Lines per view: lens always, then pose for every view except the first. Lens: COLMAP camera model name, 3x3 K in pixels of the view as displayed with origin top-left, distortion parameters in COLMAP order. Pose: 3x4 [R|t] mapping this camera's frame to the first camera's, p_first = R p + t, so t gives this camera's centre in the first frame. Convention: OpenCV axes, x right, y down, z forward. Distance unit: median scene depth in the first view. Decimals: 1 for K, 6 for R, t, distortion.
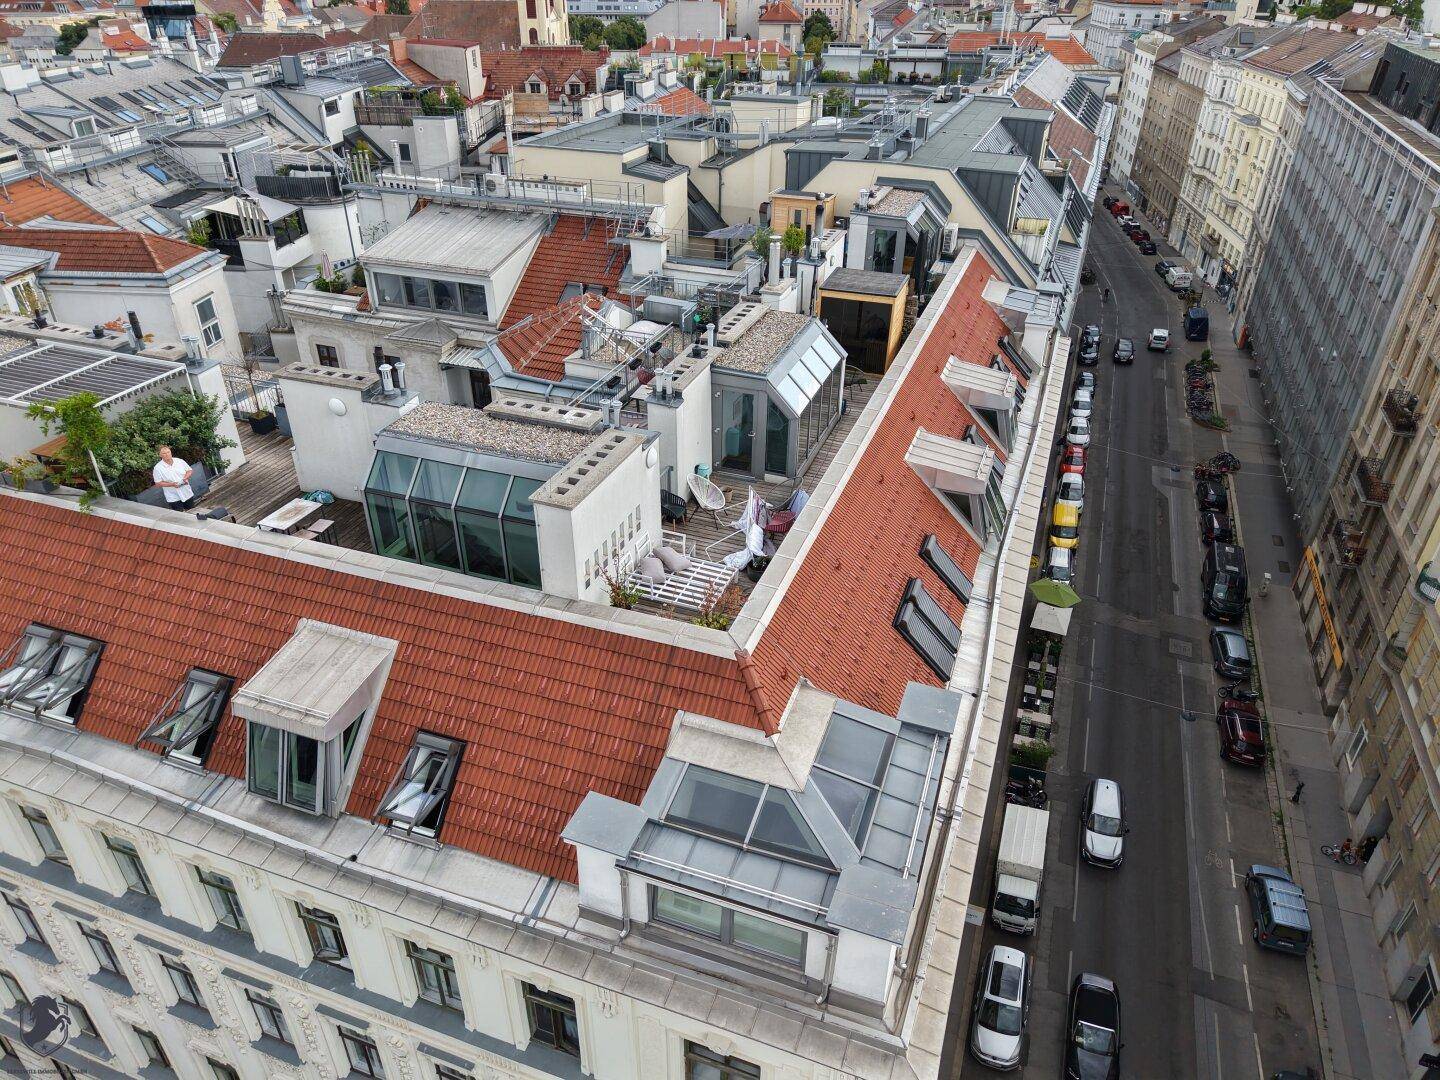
lens RADIAL K [[963.0, 0, 714.6], [0, 963.0, 529.2], [0, 0, 1]] dist [0.013914, -0.016230]
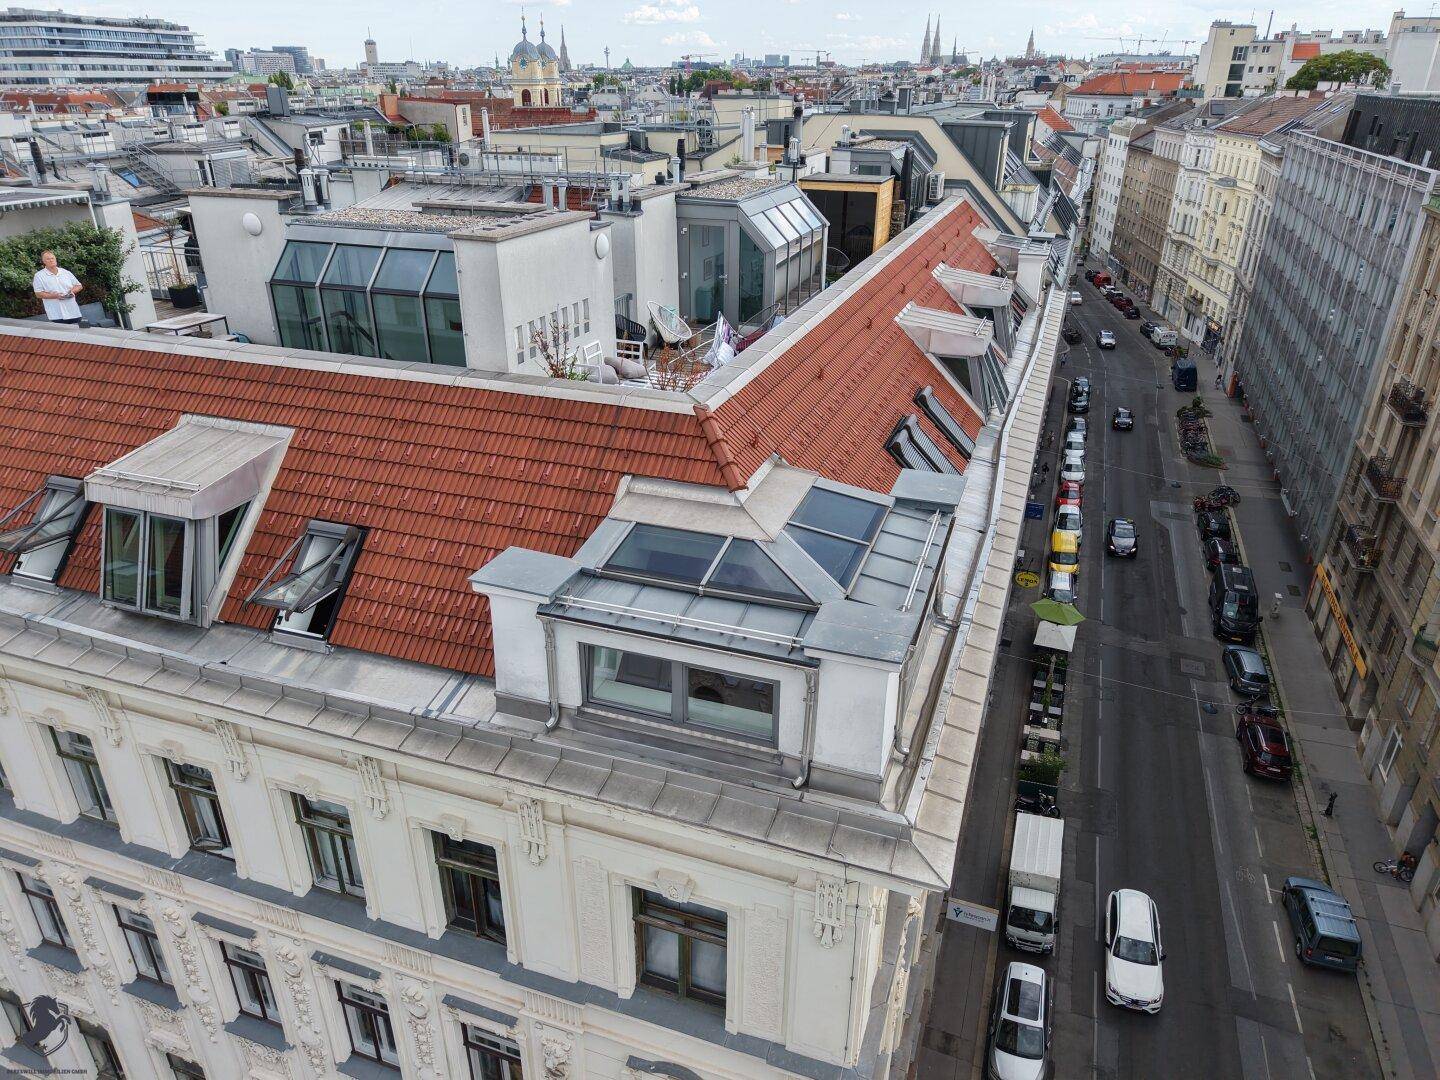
lens RADIAL K [[963.0, 0, 714.6], [0, 963.0, 529.2], [0, 0, 1]] dist [0.013914, -0.016230]
pose [[0.999956, -0.006710, 0.006580, 0.010075], [0.007339, 0.994882, -0.100776, 0.095635], [-0.005870, 0.100820, 0.994887, 0.056066]]
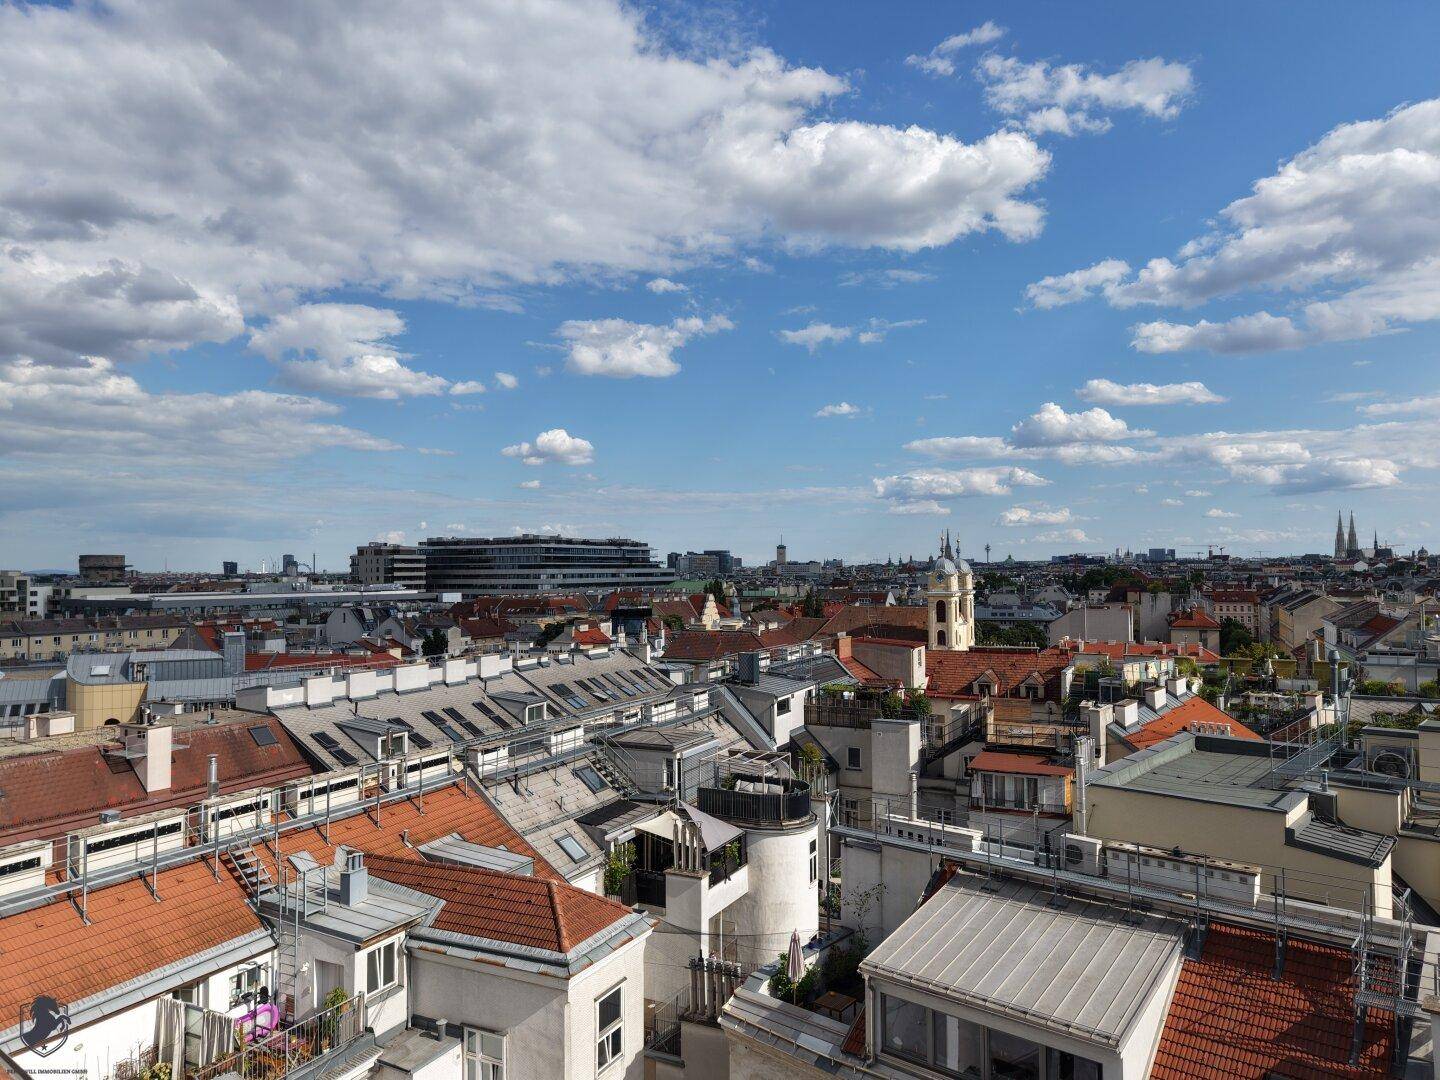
lens RADIAL K [[963.0, 0, 714.6], [0, 963.0, 529.2], [0, 0, 1]] dist [0.013914, -0.016230]
pose [[0.932231, -0.028149, -0.360766, -0.179415], [-0.175385, 0.836898, -0.518499, -0.141666], [0.316520, 0.546634, 0.775246, 0.282667]]
